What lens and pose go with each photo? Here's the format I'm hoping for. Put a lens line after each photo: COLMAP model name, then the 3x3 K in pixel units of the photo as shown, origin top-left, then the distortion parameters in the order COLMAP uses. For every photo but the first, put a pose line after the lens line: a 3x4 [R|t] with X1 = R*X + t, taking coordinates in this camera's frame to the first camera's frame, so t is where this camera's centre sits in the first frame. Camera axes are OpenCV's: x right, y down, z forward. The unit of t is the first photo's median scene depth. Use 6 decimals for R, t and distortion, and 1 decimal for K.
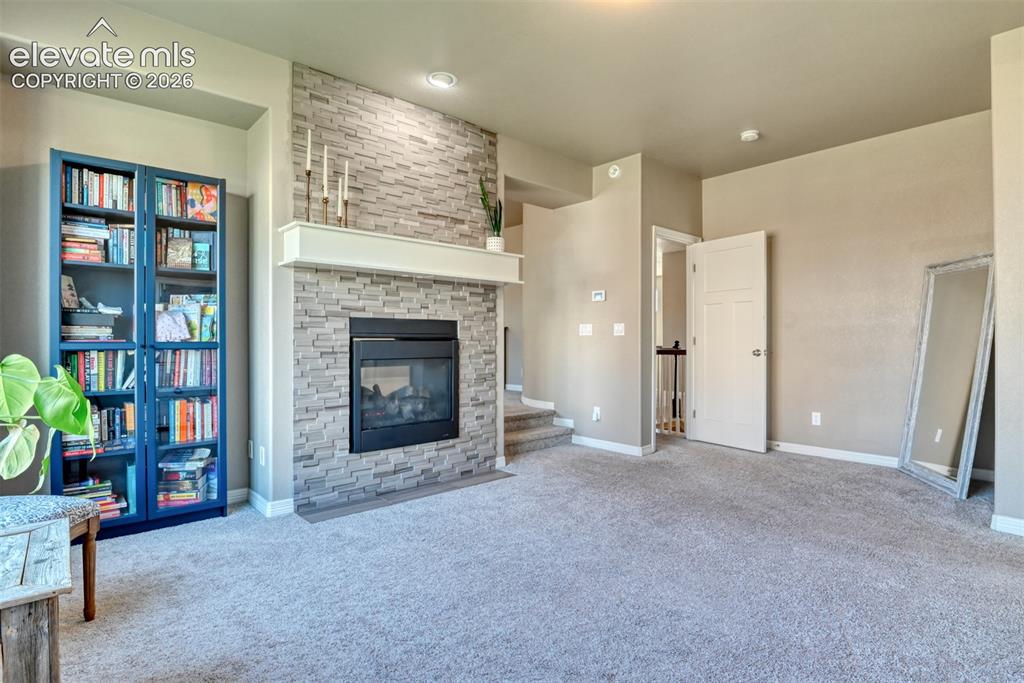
lens RADIAL K [[511.2, 0, 514.7], [0, 511.2, 344.8], [0, 0, 1]] dist [-0.024889, -0.002538]
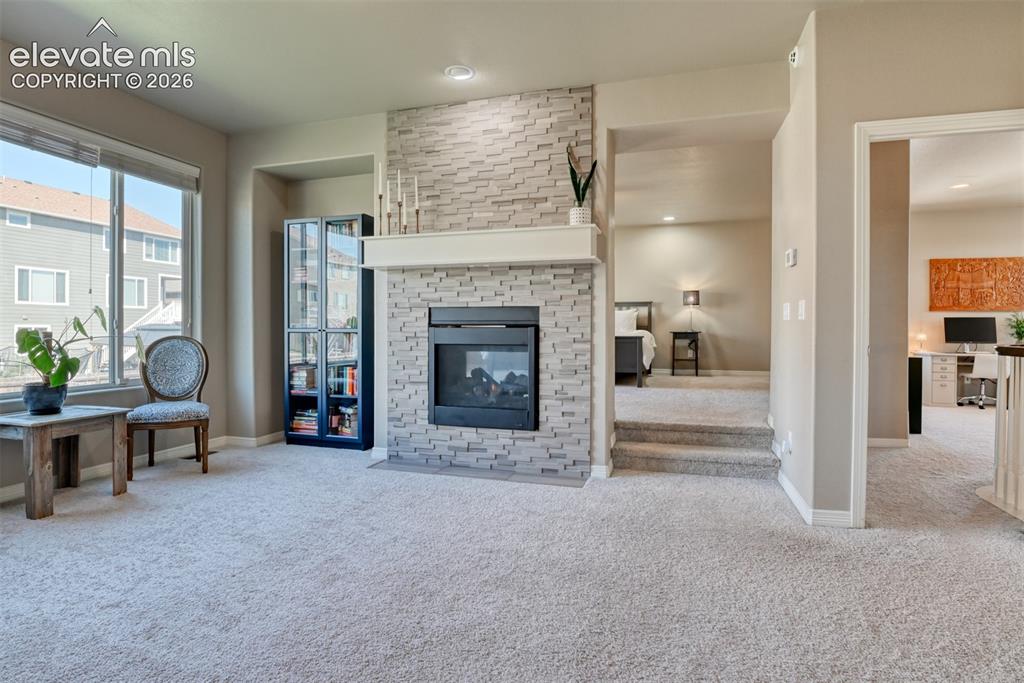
lens RADIAL K [[519.4, 0, 528.2], [0, 519.4, 335.6], [0, 0, 1]] dist [-0.022672, -0.001383]
pose [[0.518784, 0.011702, -0.854826, 0.716568], [-0.010780, 0.999916, 0.007146, -0.000218], [0.854838, 0.005507, 0.518866, 0.504579]]
